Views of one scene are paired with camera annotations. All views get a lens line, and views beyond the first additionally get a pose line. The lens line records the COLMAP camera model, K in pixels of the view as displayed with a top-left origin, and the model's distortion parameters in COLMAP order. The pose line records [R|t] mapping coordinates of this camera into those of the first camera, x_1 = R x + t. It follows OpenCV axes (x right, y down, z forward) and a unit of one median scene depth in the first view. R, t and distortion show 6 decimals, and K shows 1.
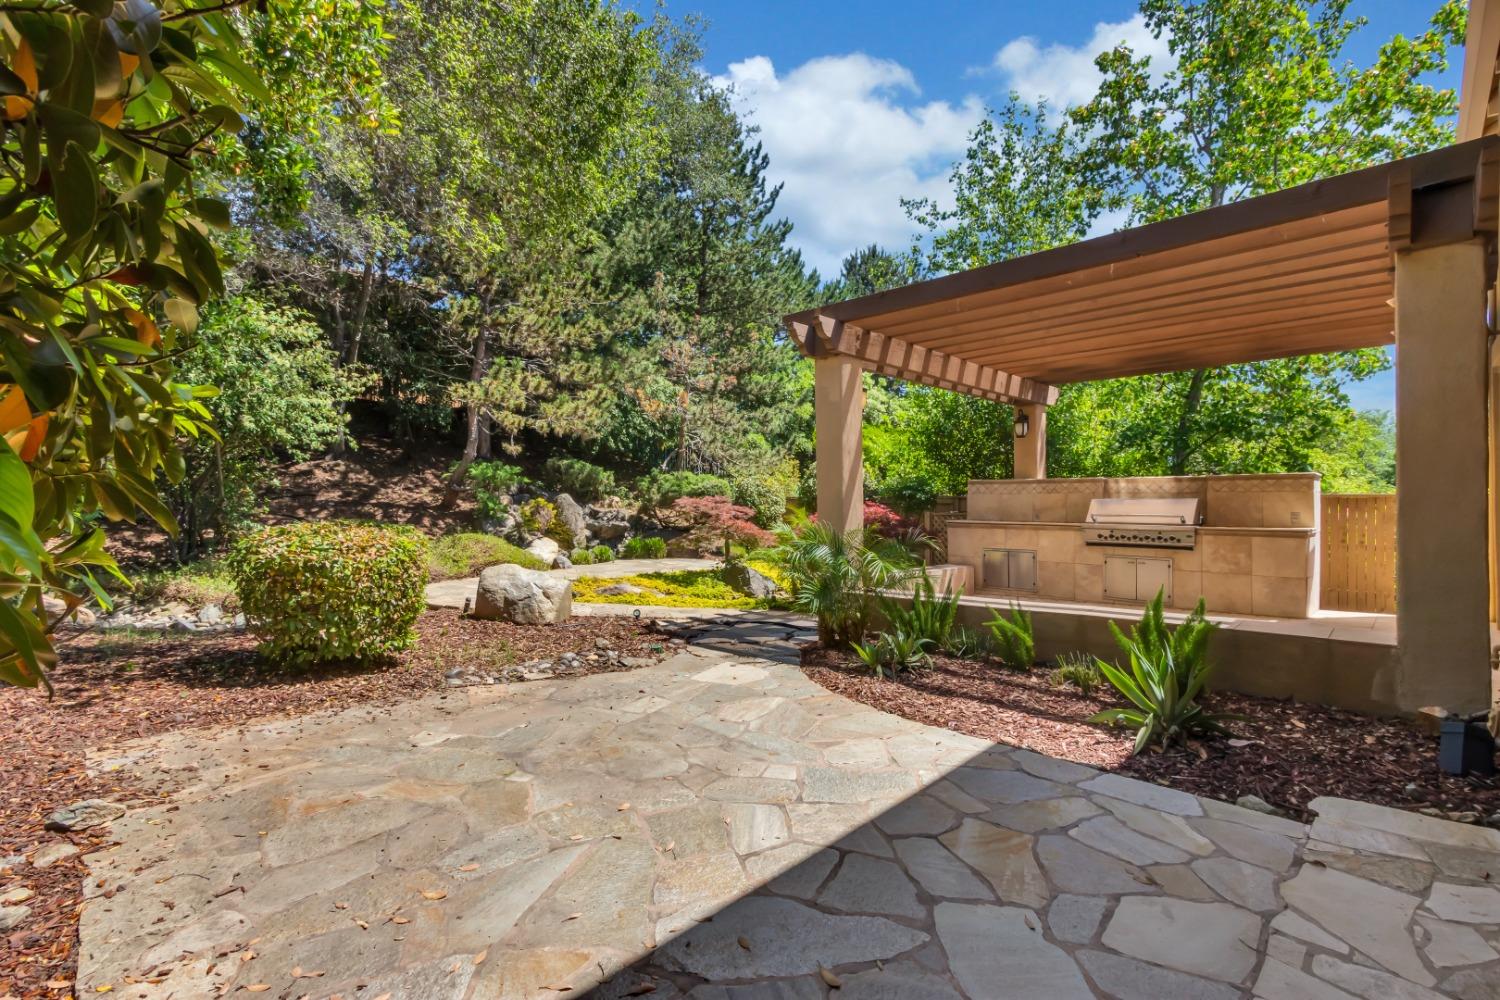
lens RADIAL K [[687.0, 0, 747.4], [0, 687.0, 507.2], [0, 0, 1]] dist [0.000383, -0.000045]
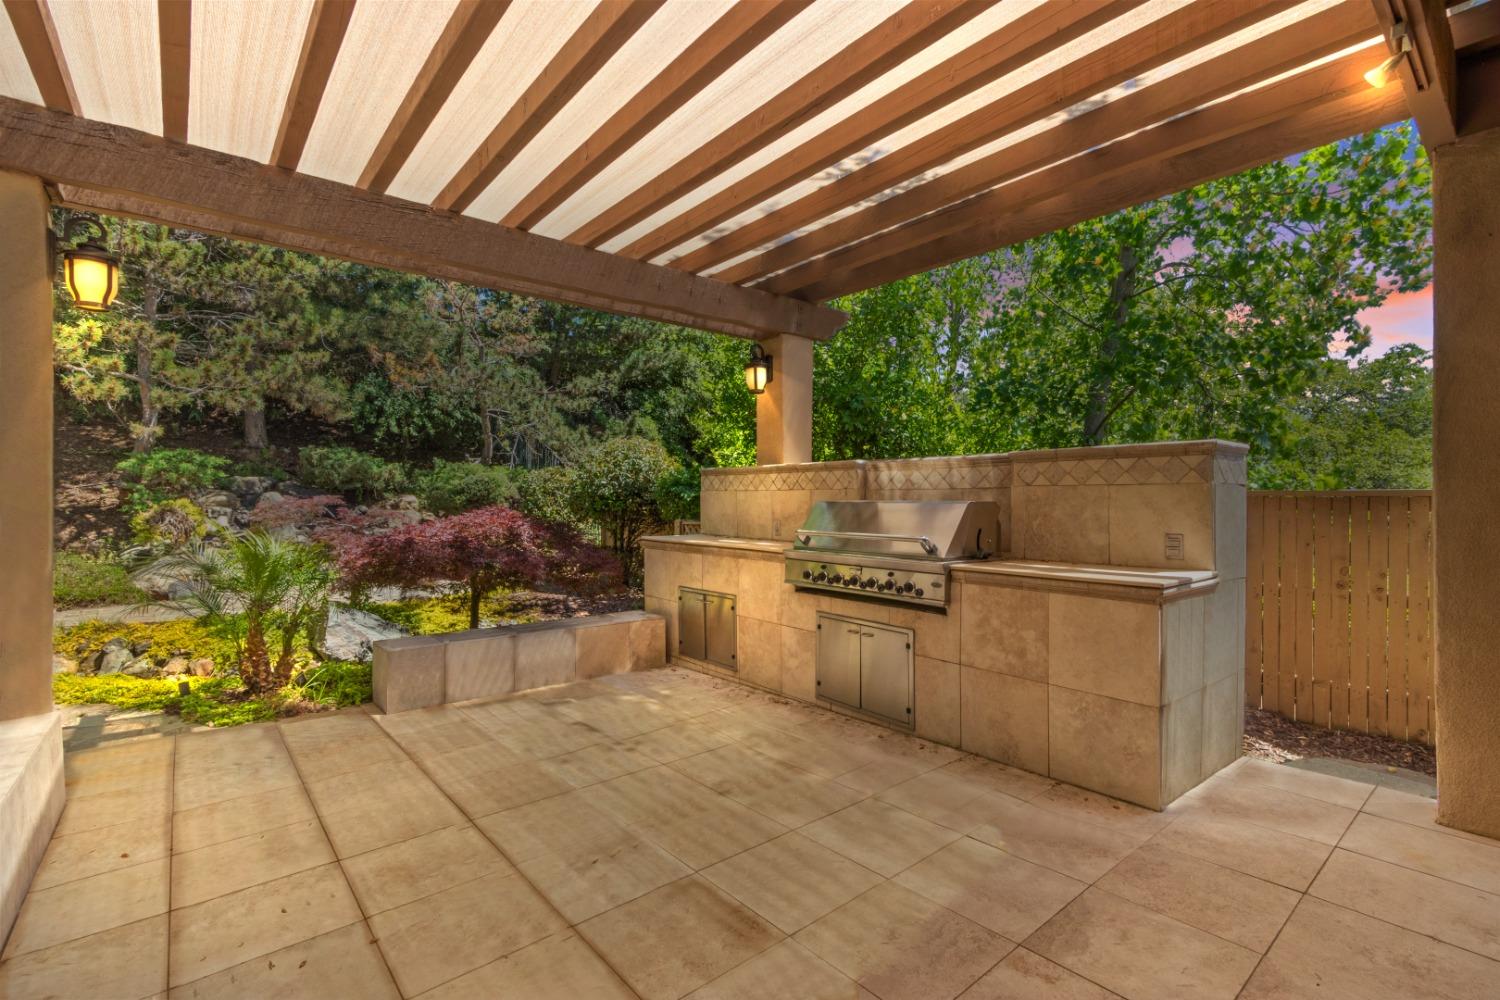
lens RADIAL K [[682.6, 0, 751.8], [0, 682.6, 499.7], [0, 0, 1]] dist [-0.000128, 0.000046]
pose [[0.994369, -0.004371, -0.105880, 0.475009], [0.004065, 0.999987, -0.003111, -0.010881], [0.105892, 0.002663, 0.994374, 0.446844]]
